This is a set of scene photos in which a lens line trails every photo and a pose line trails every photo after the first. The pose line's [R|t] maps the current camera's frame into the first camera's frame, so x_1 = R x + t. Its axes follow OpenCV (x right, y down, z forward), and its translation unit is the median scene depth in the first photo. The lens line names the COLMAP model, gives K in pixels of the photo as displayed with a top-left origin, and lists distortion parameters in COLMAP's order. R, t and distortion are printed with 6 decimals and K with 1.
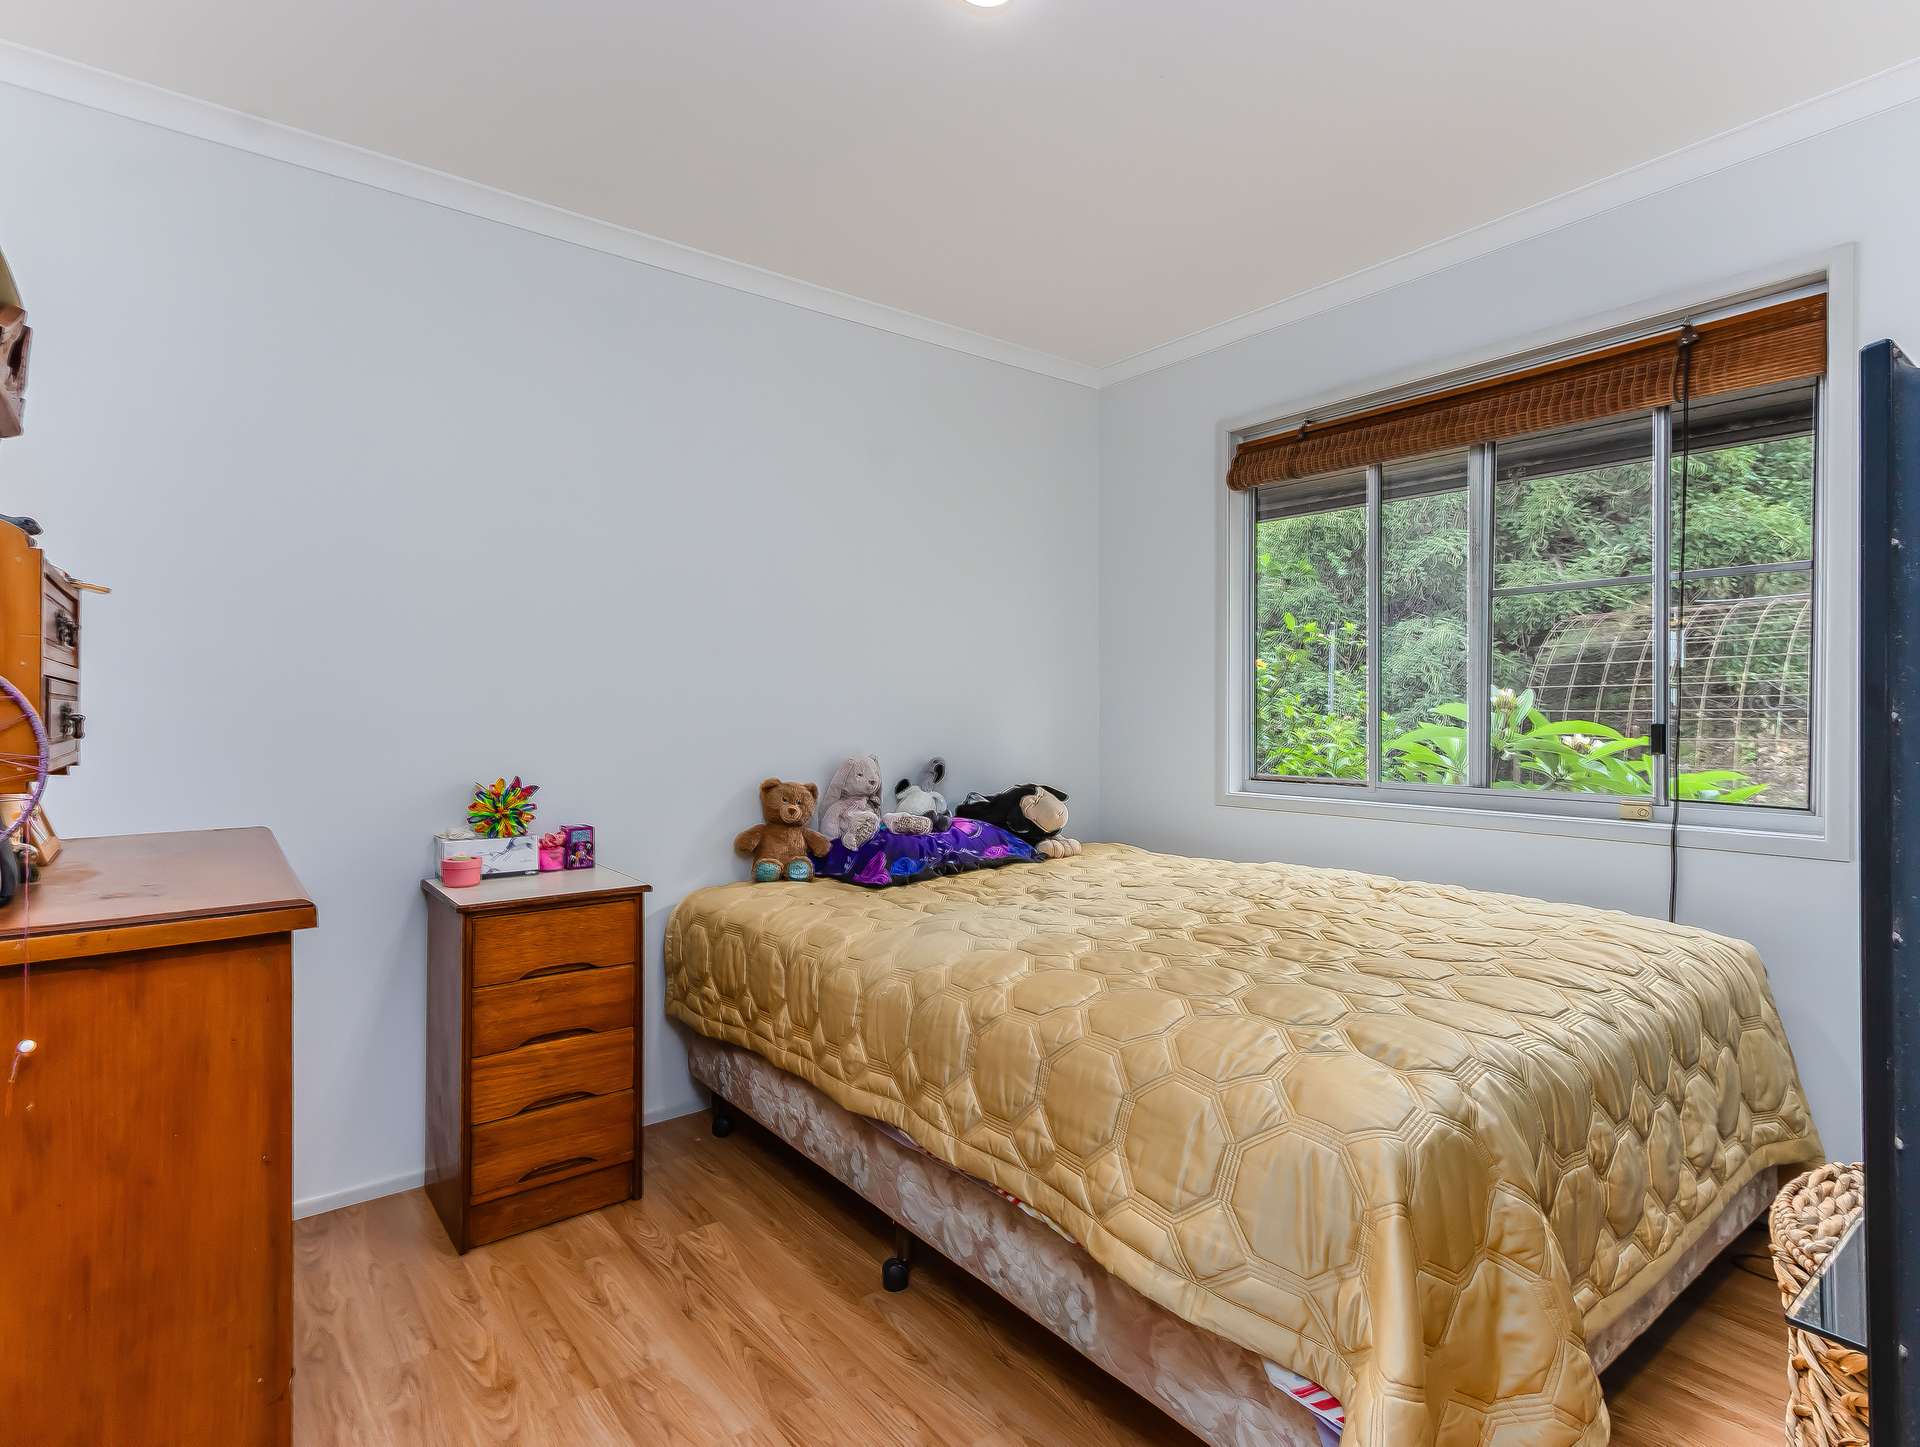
lens RADIAL K [[982.9, 0, 951.3], [0, 982.9, 717.1], [0, 0, 1]] dist [0.023700, 0.000015]
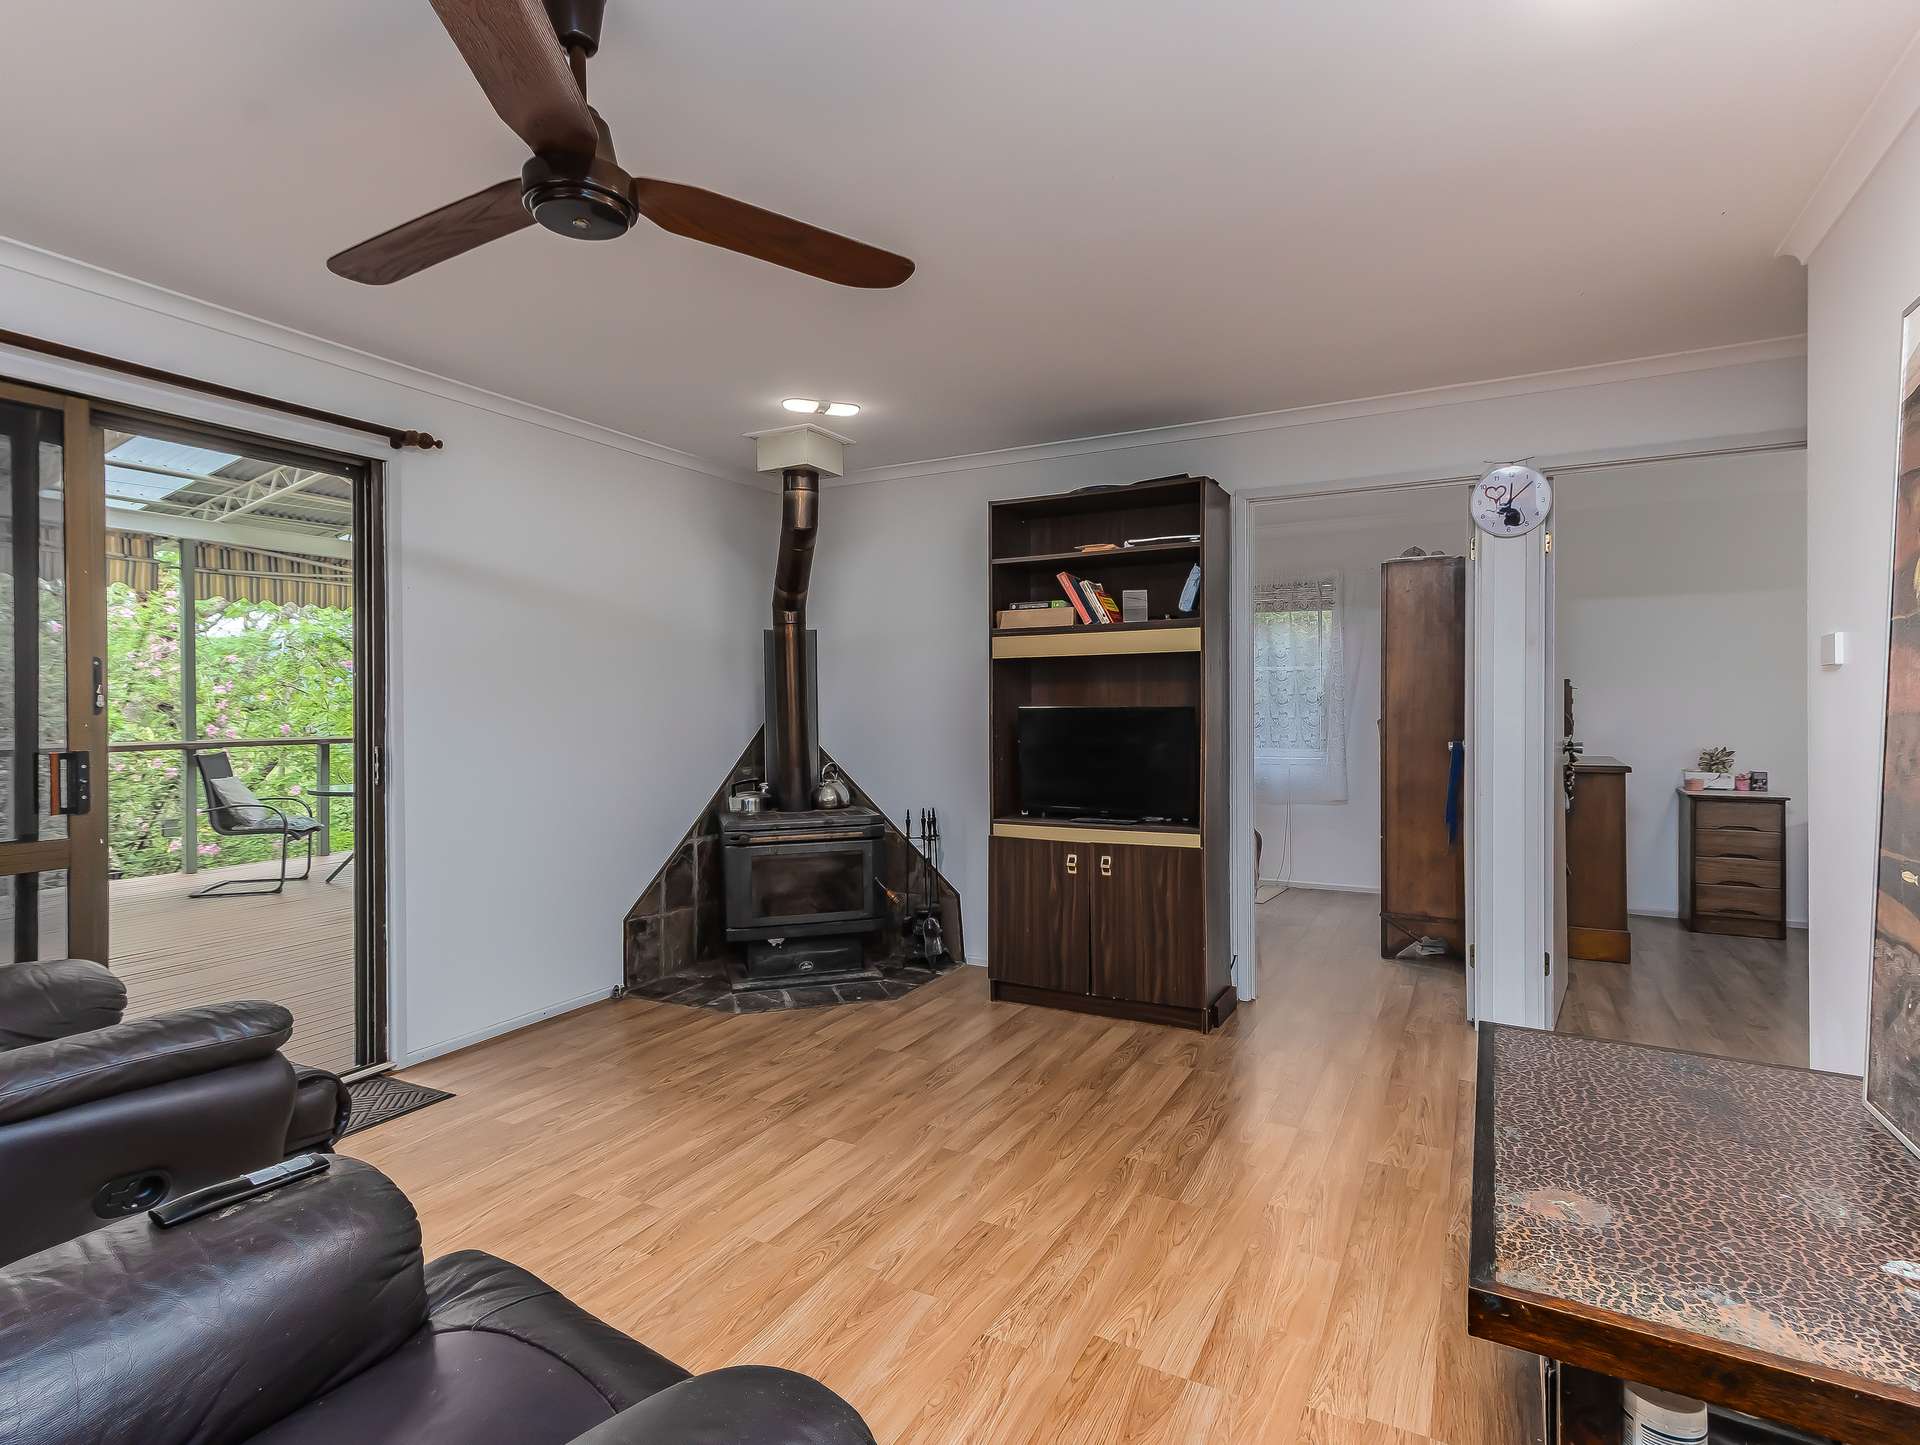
lens RADIAL K [[982.9, 0, 951.3], [0, 982.9, 716.1], [0, 0, 1]] dist [0.023700, 0.000015]
pose [[0.385177, 0.005328, -0.922827, 1.013109], [0.003293, 0.999969, 0.007148, -0.033152], [0.922837, -0.005791, 0.385147, -1.552847]]
